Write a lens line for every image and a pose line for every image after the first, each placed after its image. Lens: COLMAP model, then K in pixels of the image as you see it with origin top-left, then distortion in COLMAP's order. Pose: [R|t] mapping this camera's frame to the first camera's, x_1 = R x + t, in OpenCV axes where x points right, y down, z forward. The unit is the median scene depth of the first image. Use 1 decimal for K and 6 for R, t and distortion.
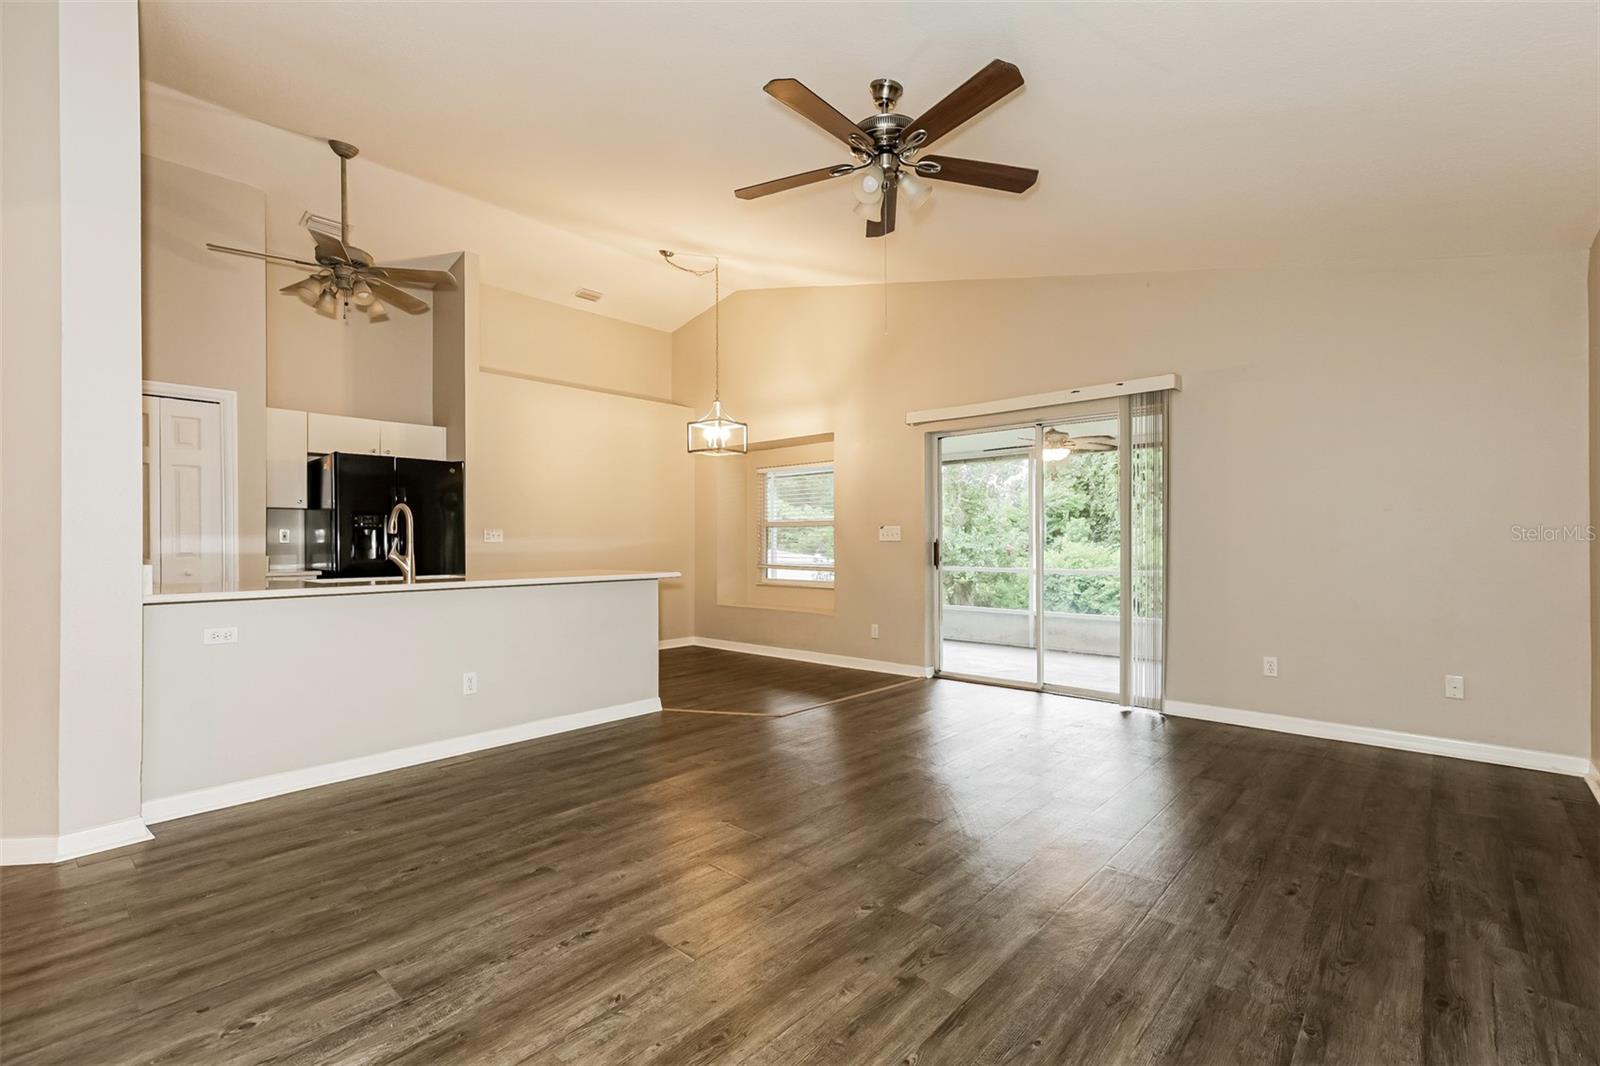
lens RADIAL K [[712.8, 0, 808.1], [0, 712.8, 541.6], [0, 0, 1]] dist [0.007285, 0.001727]
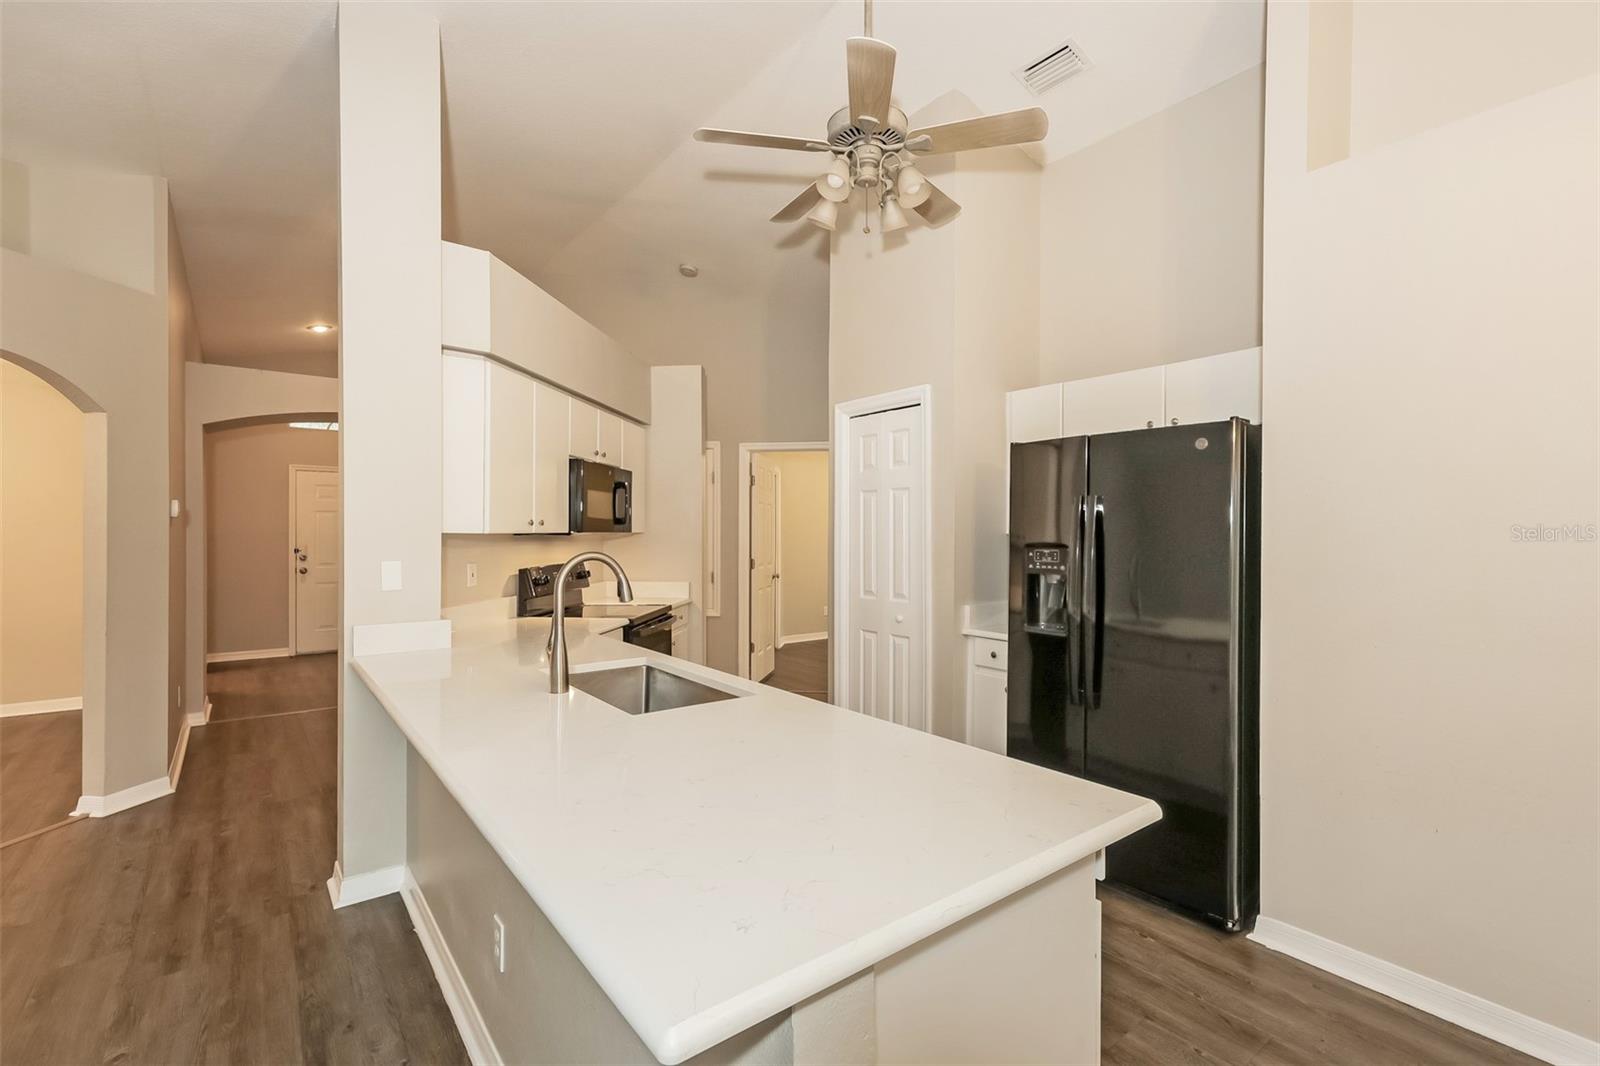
lens RADIAL K [[712.8, 0, 809.4], [0, 712.8, 536.2], [0, 0, 1]] dist [0.007285, 0.001727]
pose [[-0.172251, 0.006010, -0.985035, -0.078668], [-0.001742, 0.999978, 0.006406, -0.109215], [0.985051, 0.002820, -0.172237, 2.000399]]
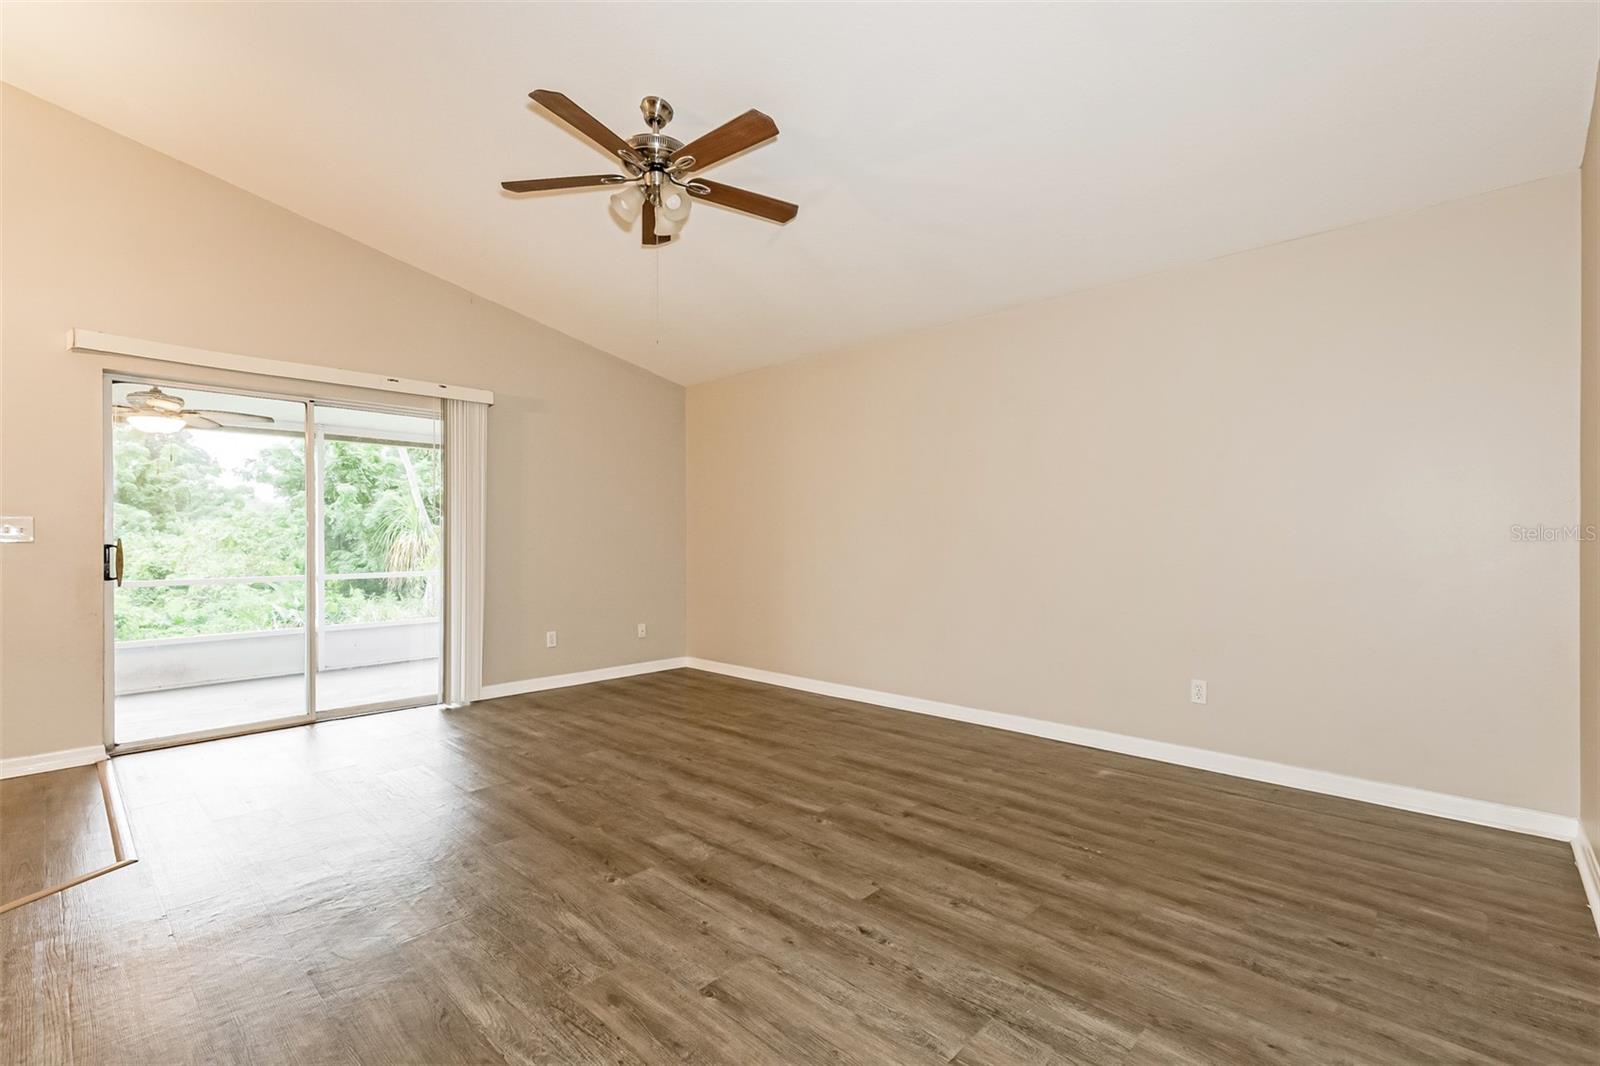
lens RADIAL K [[712.8, 0, 815.9], [0, 712.8, 549.6], [0, 0, 1]] dist [0.007285, 0.001727]
pose [[0.019744, -0.012046, 0.999732, -1.080673], [0.001031, 0.999927, 0.012028, -0.002892], [-0.999805, 0.000793, 0.019755, 0.862403]]
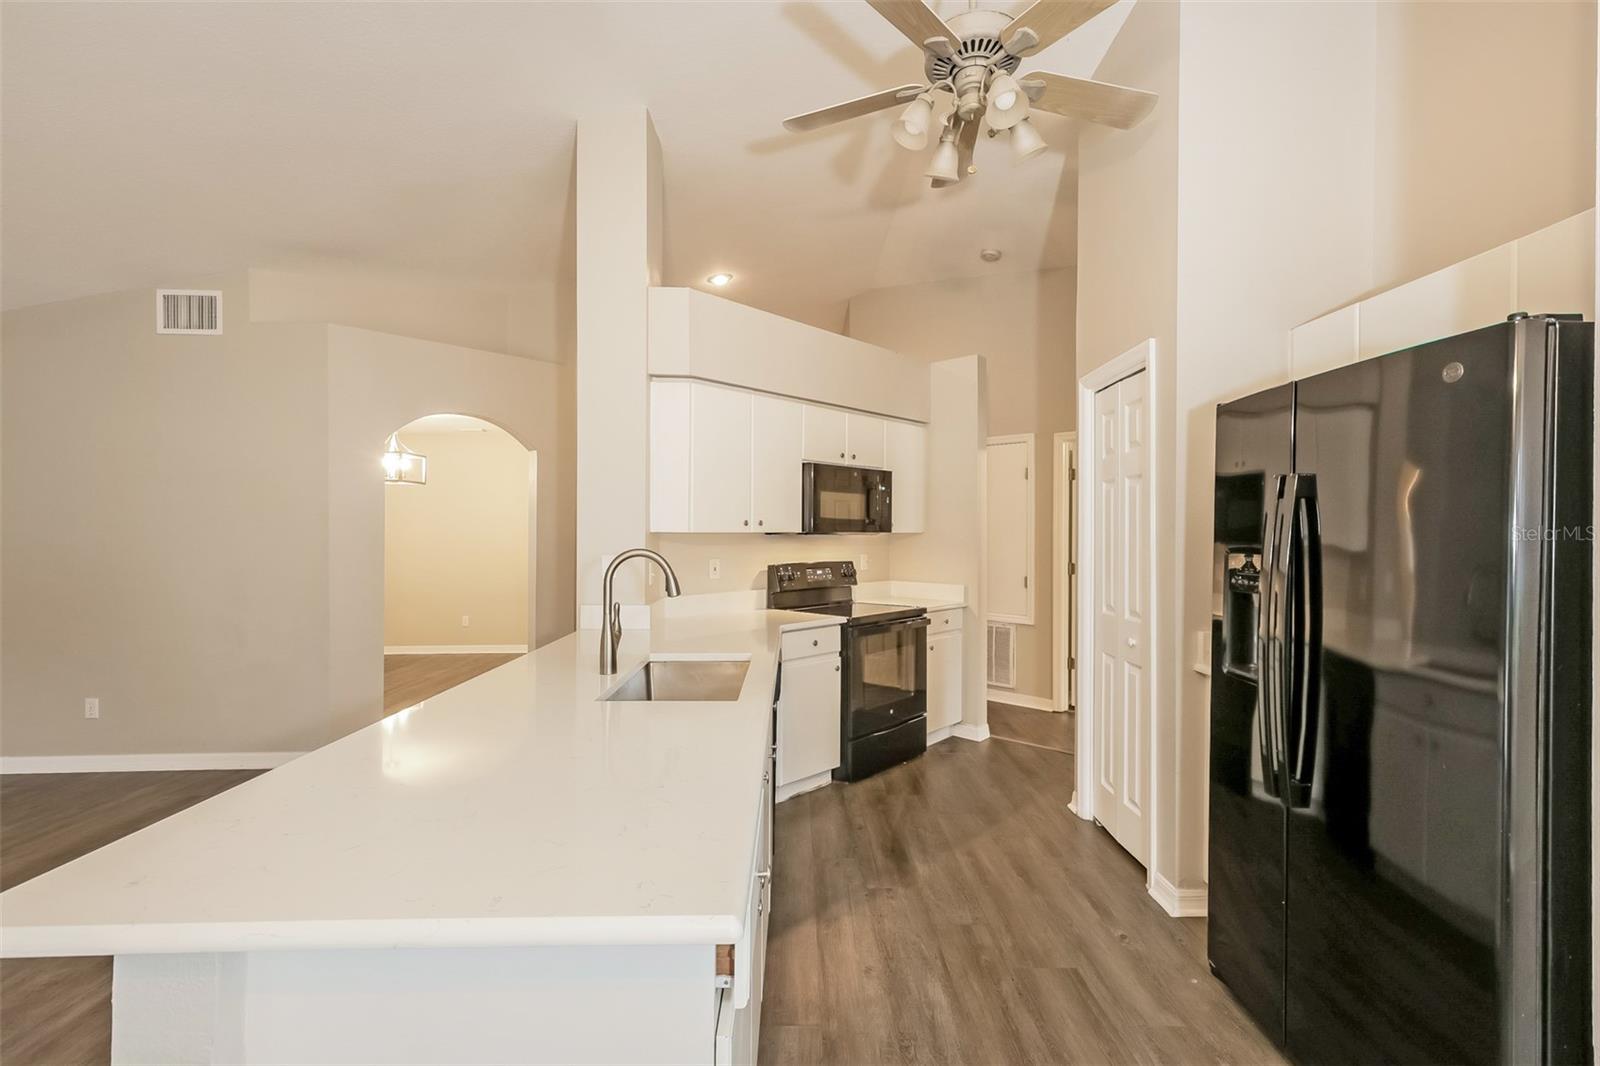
lens RADIAL K [[712.8, 0, 813.7], [0, 712.8, 532.3], [0, 0, 1]] dist [0.007285, 0.001727]
pose [[-0.726650, -0.001884, -0.687005, -0.413762], [-0.002596, 0.999997, 0.000002, -0.106250], [0.687003, 0.001785, -0.726653, 2.441969]]
